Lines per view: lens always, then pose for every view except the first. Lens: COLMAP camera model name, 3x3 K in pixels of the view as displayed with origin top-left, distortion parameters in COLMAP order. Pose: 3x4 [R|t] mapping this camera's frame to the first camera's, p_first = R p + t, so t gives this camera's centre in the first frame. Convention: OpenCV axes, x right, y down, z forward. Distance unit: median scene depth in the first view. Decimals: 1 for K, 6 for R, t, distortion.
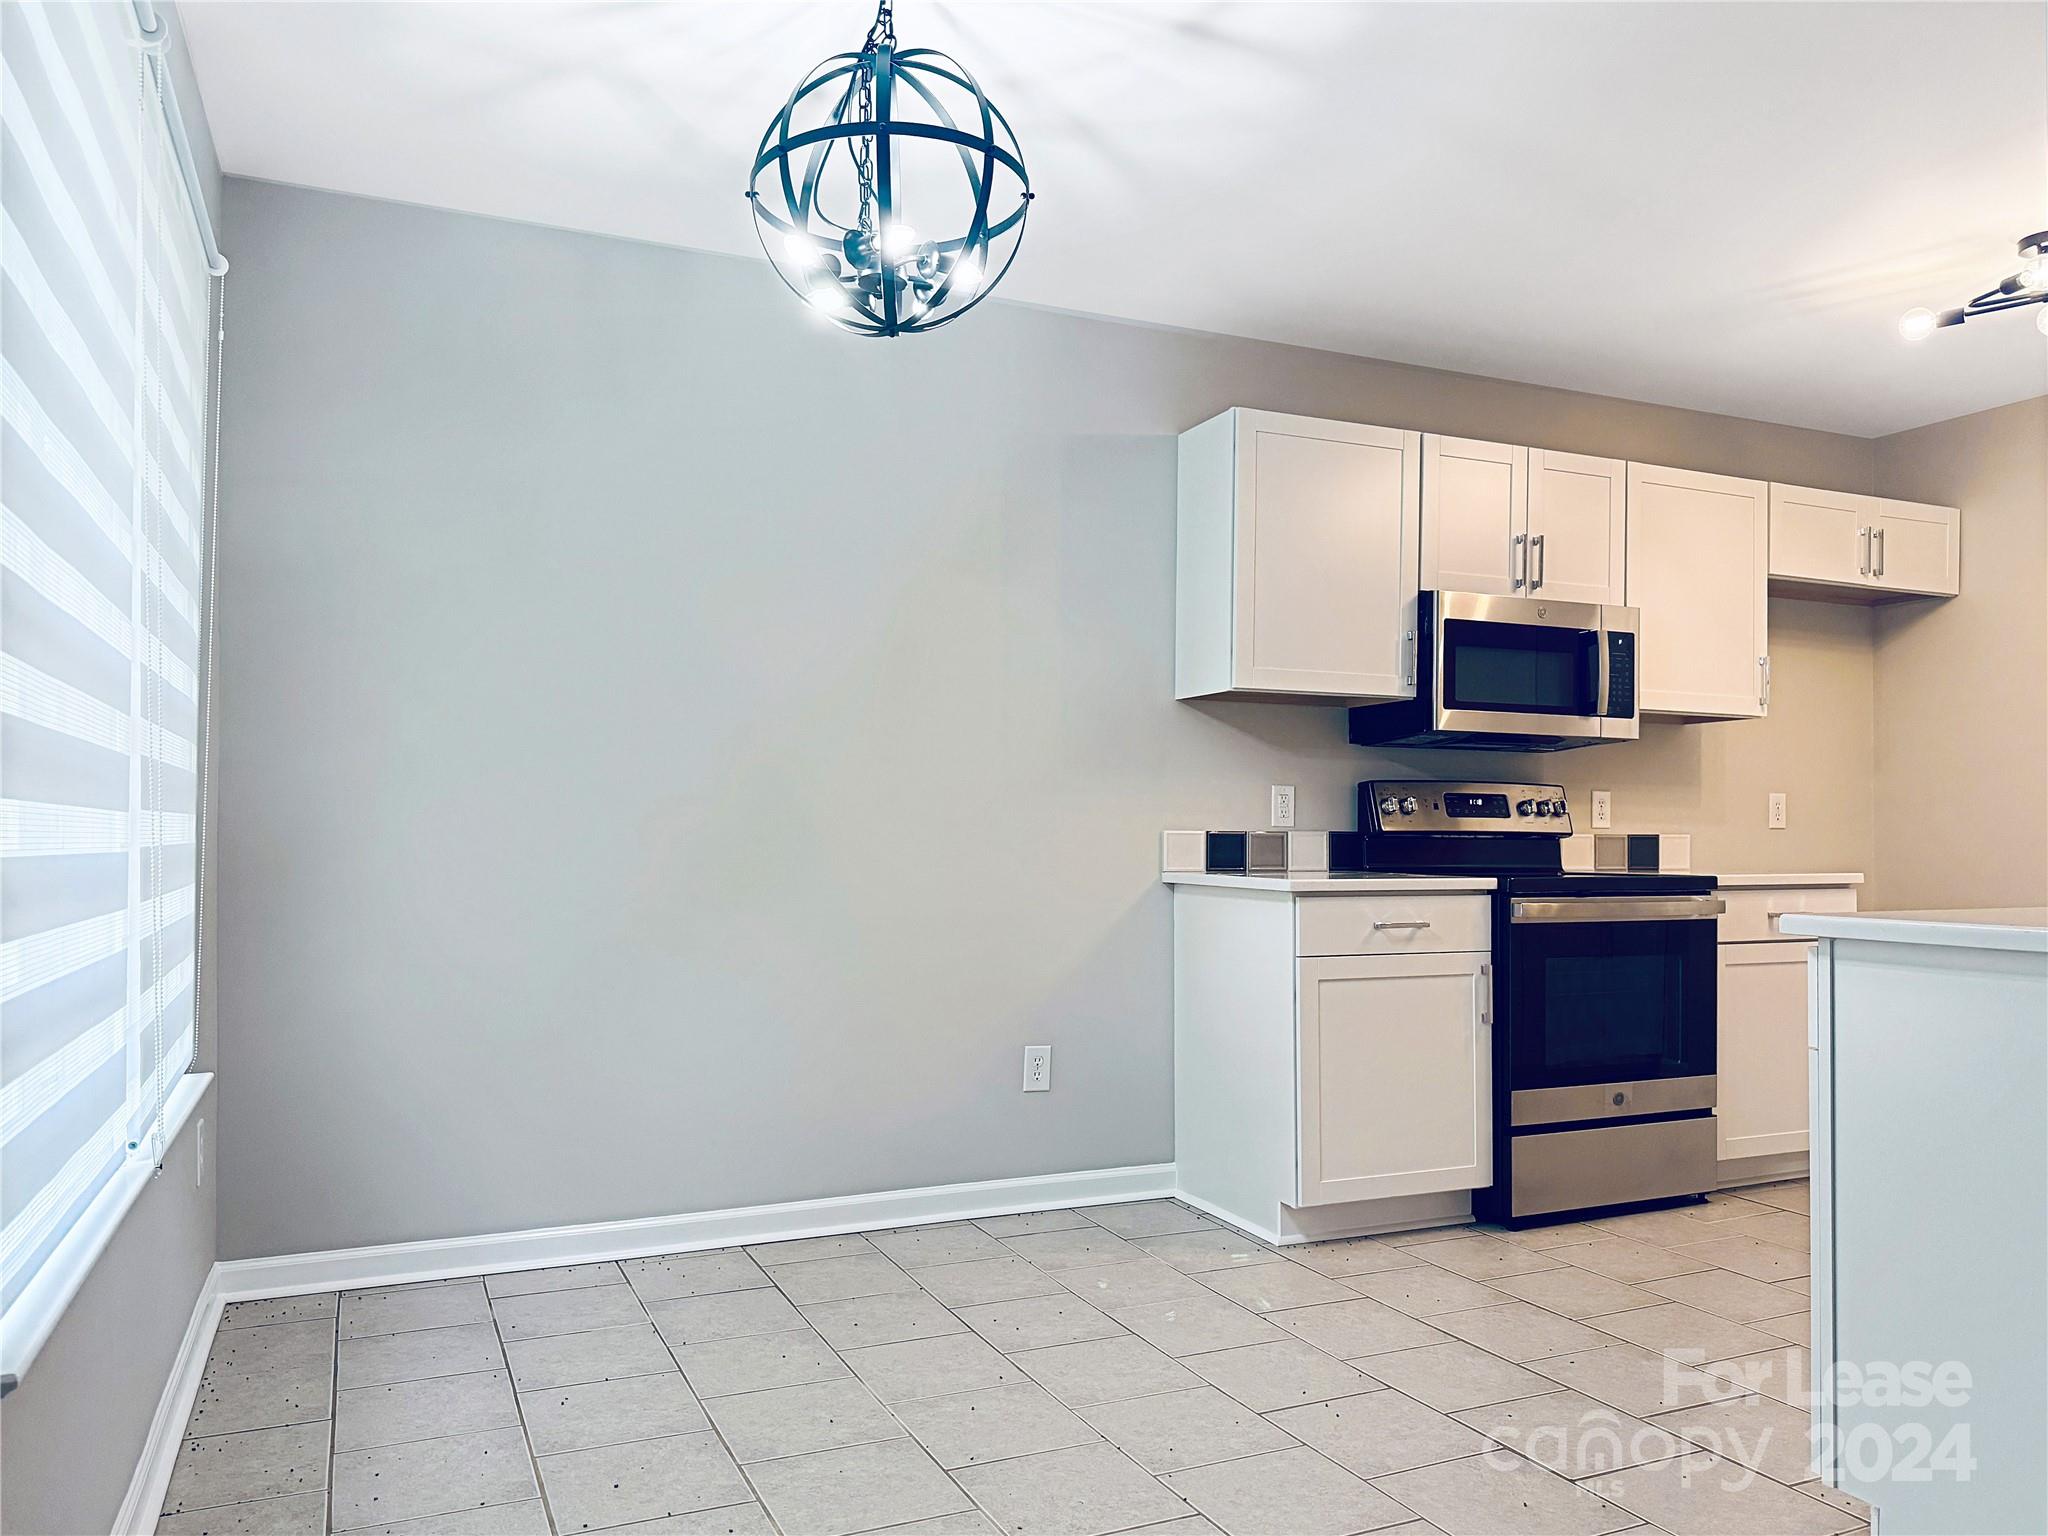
lens RADIAL K [[1462.4, 0, 1020.2], [0, 1462.4, 810.6], [0, 0, 1]] dist [0.157576, -0.291424]
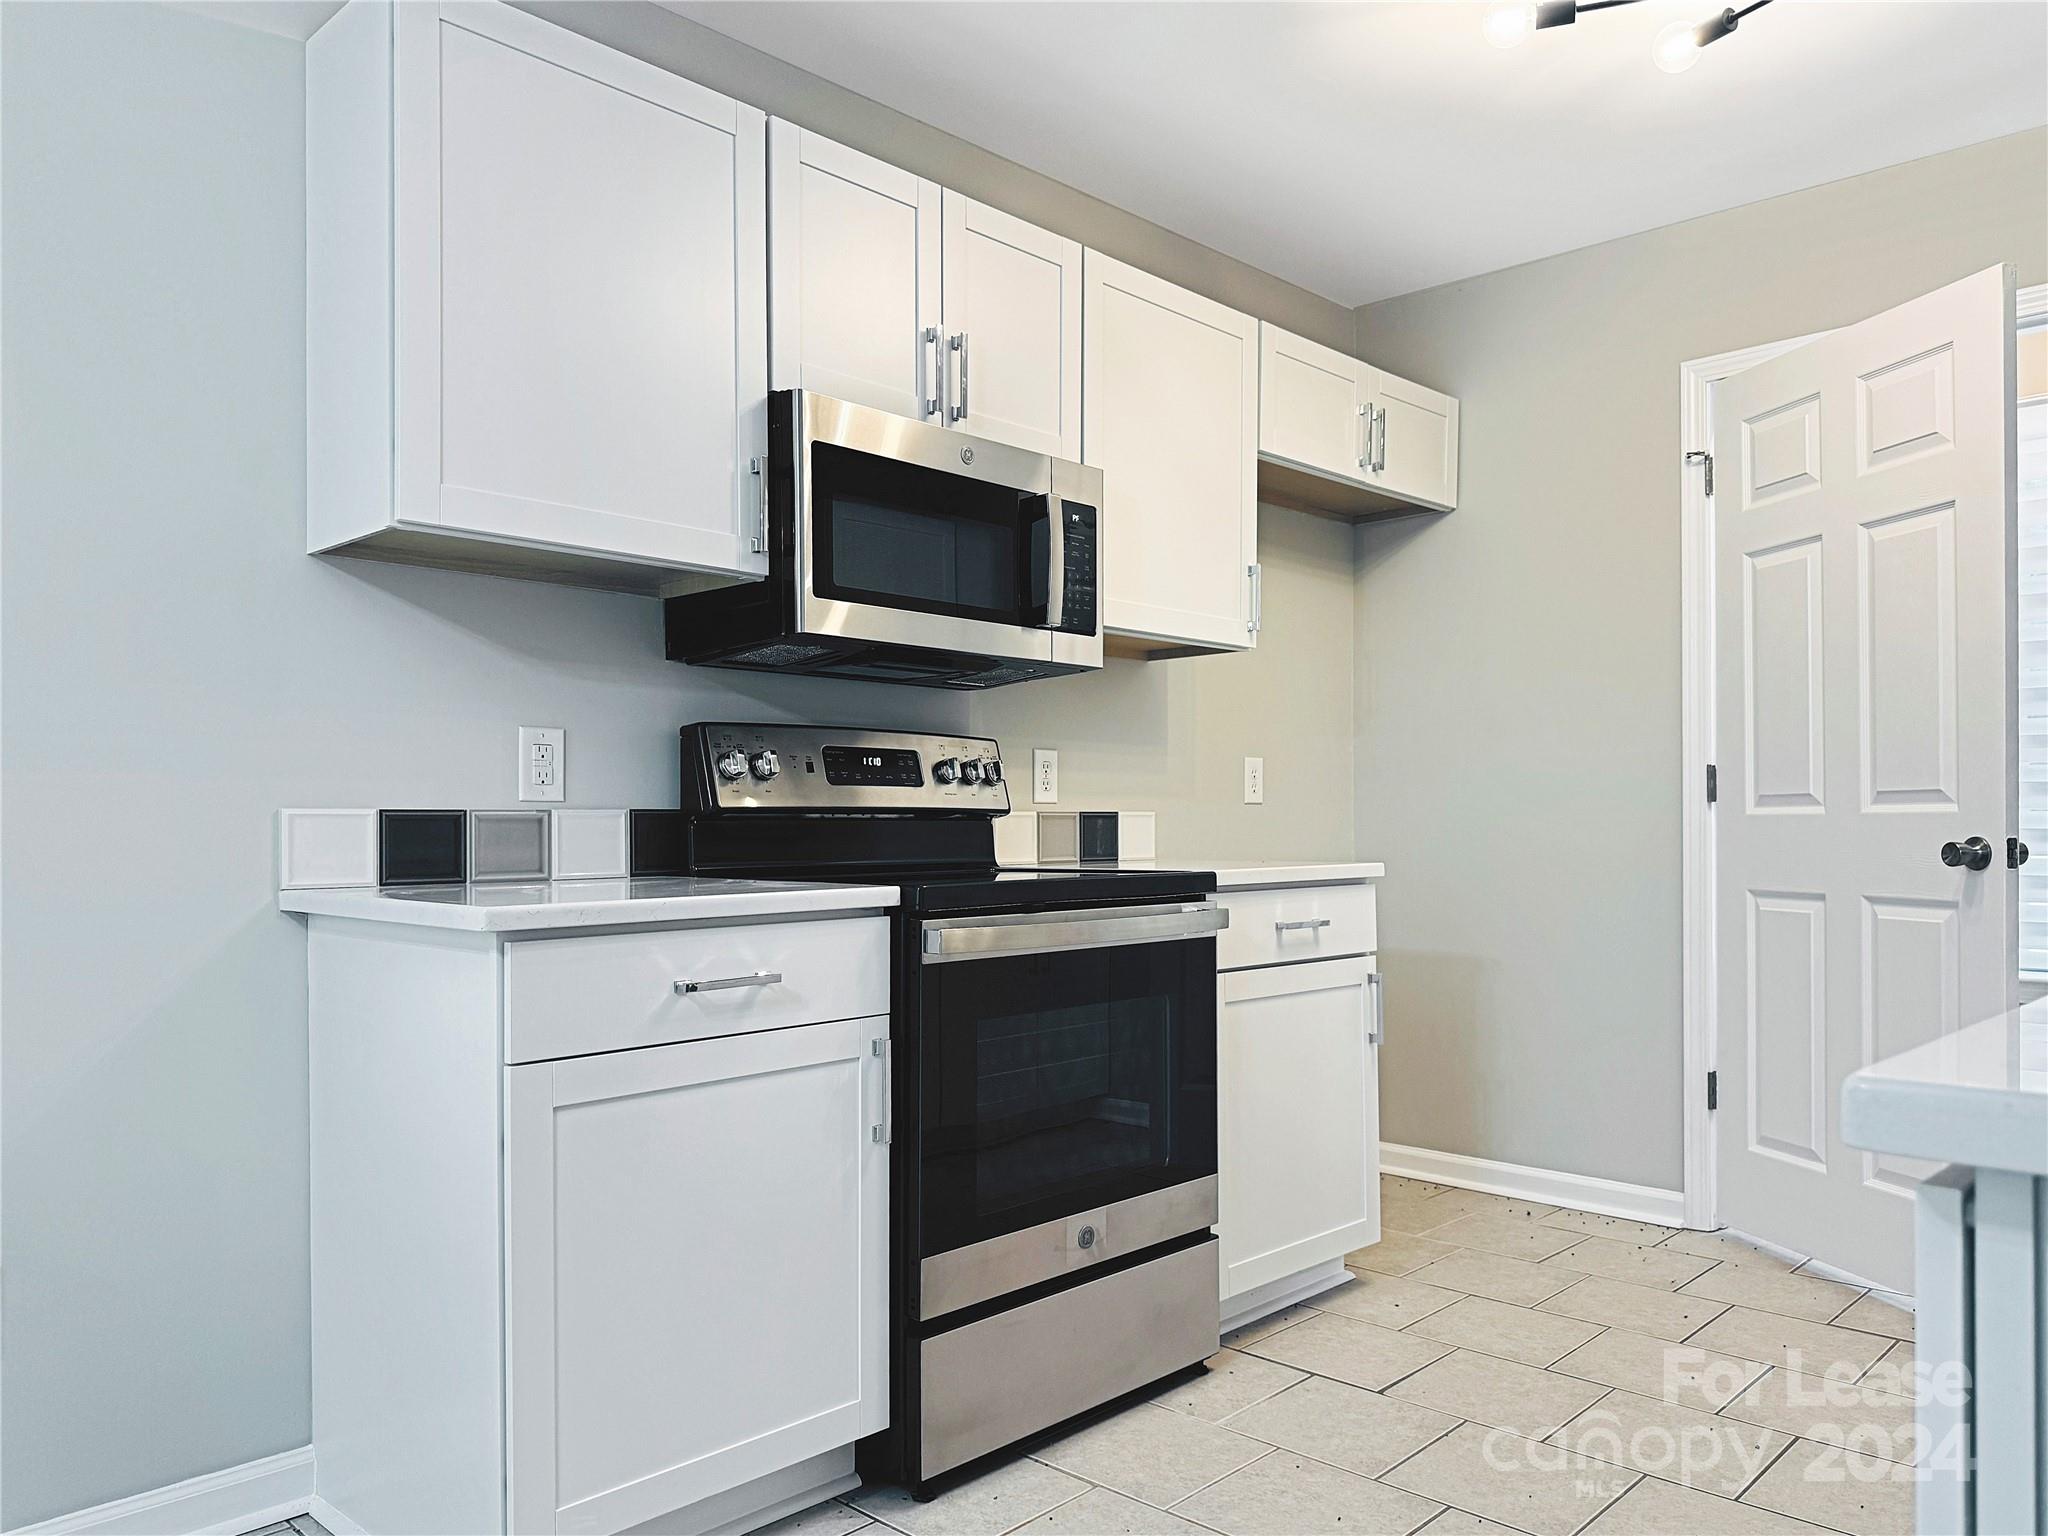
lens RADIAL K [[1481.3, 0, 1031.5], [0, 1481.3, 831.9], [0, 0, 1]] dist [0.088433, -0.135351]
pose [[0.926042, -0.011885, 0.377234, 0.136882], [0.002798, 0.999693, 0.024628, 0.009251], [-0.377411, -0.021751, 0.925791, 0.402728]]
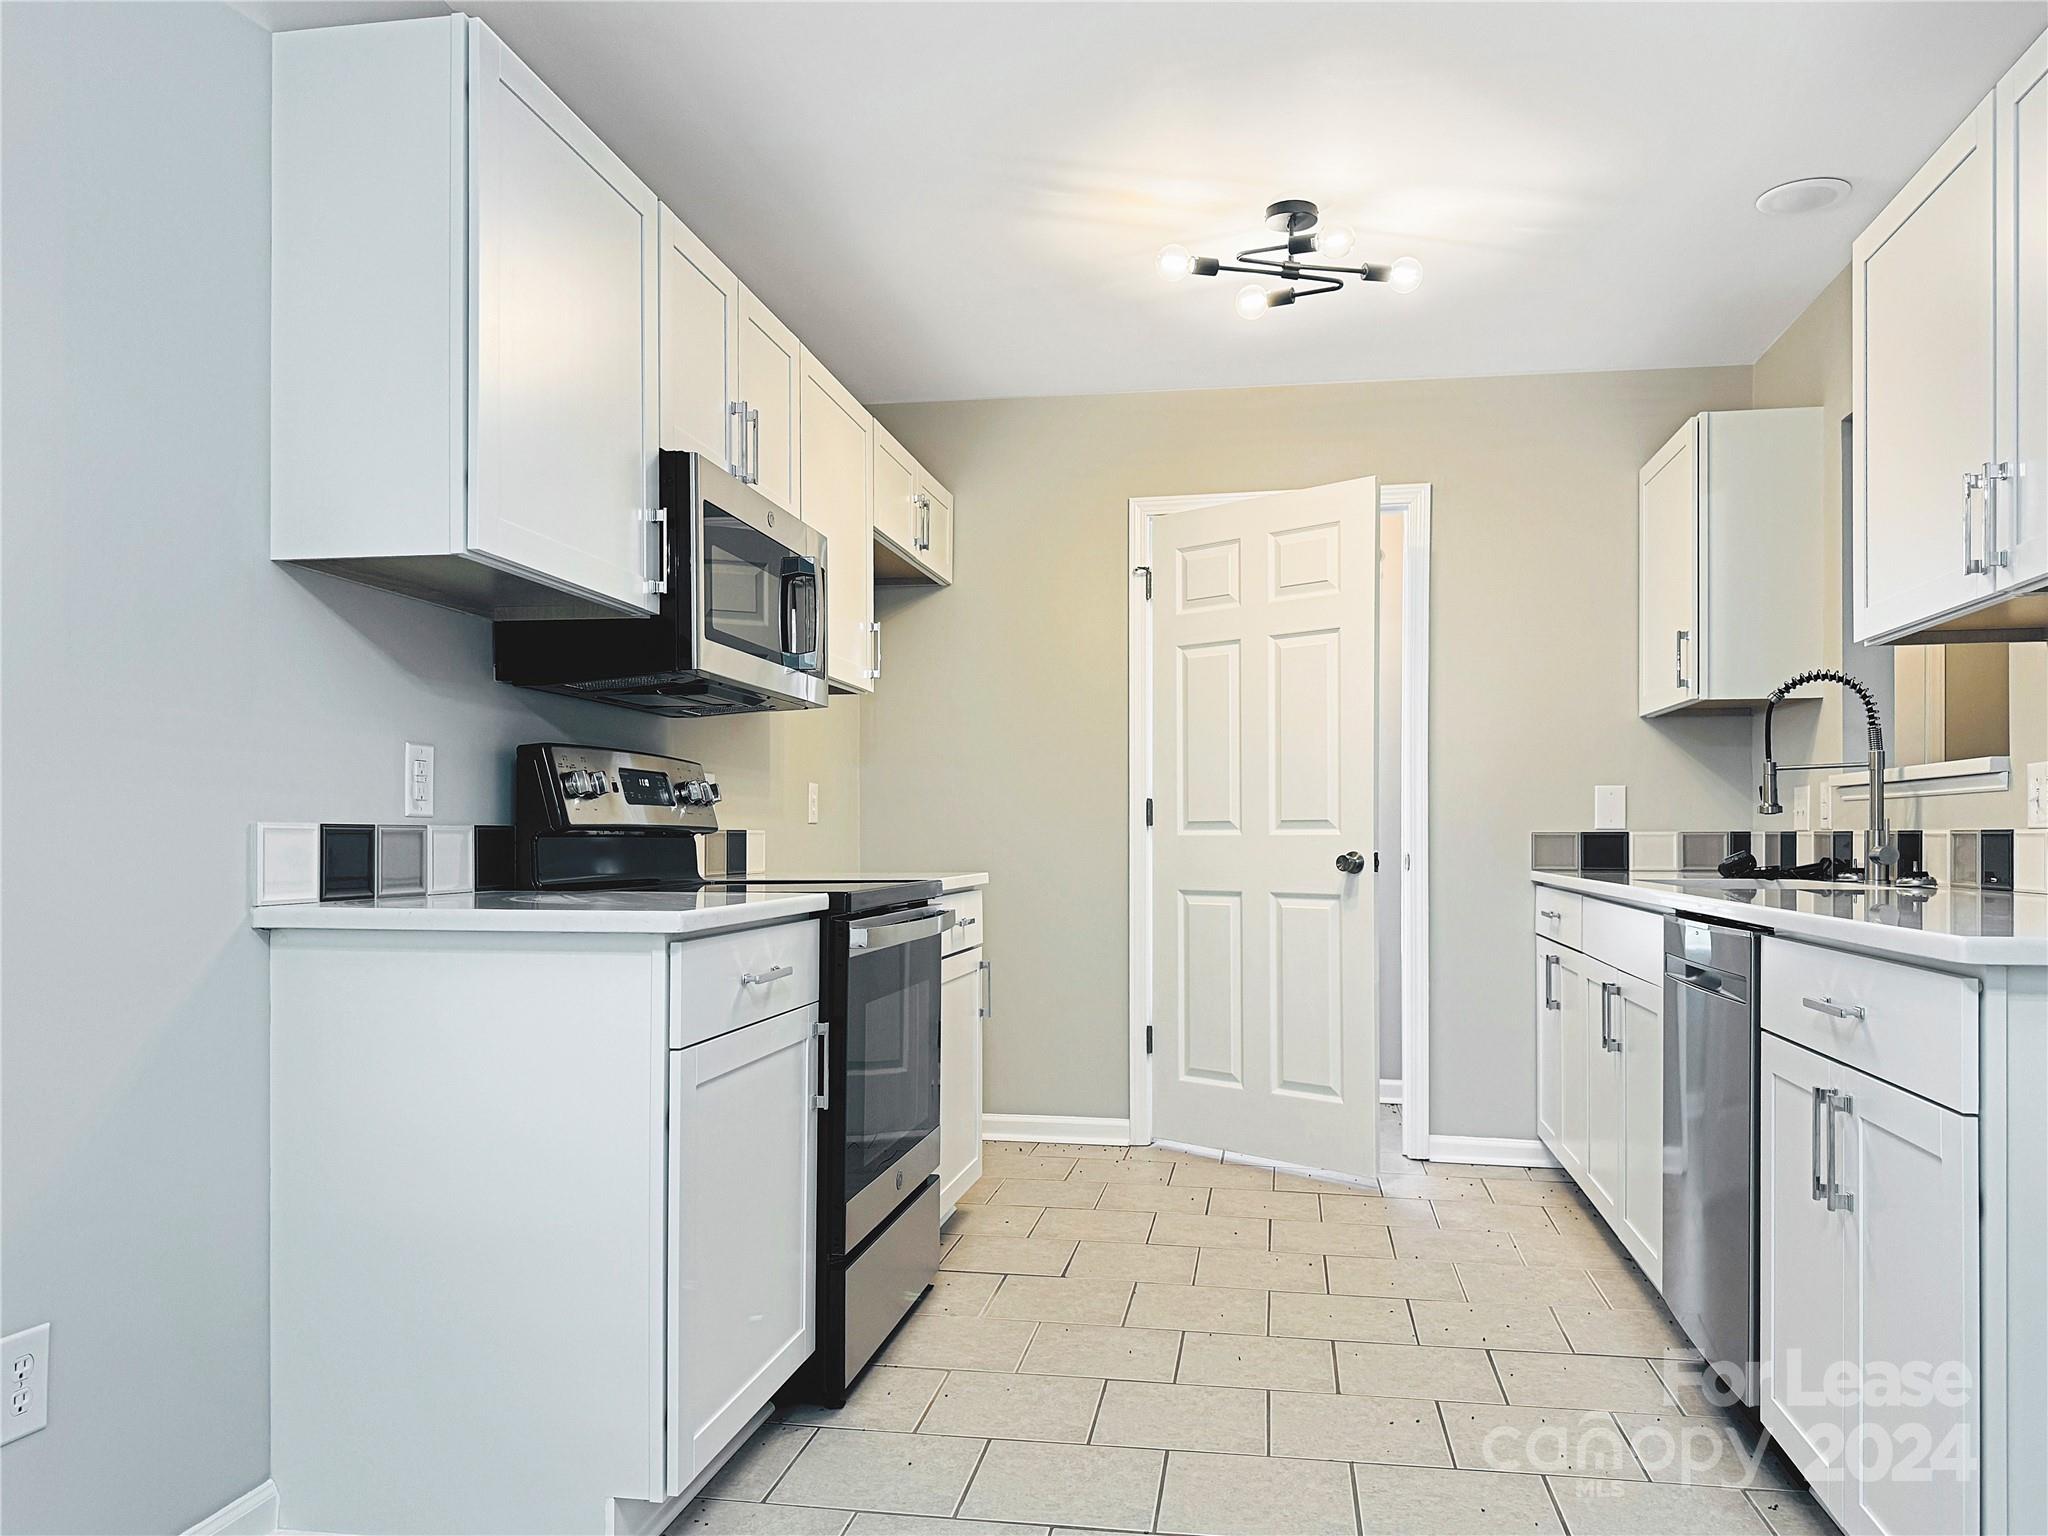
lens RADIAL K [[1481.3, 0, 1031.5], [0, 1481.3, 831.9], [0, 0, 1]] dist [0.088433, -0.135351]
pose [[0.555114, -0.001615, 0.831772, -0.169819], [-0.012934, 0.999860, 0.010574, 0.007989], [-0.831673, -0.016628, 0.555016, 0.485604]]
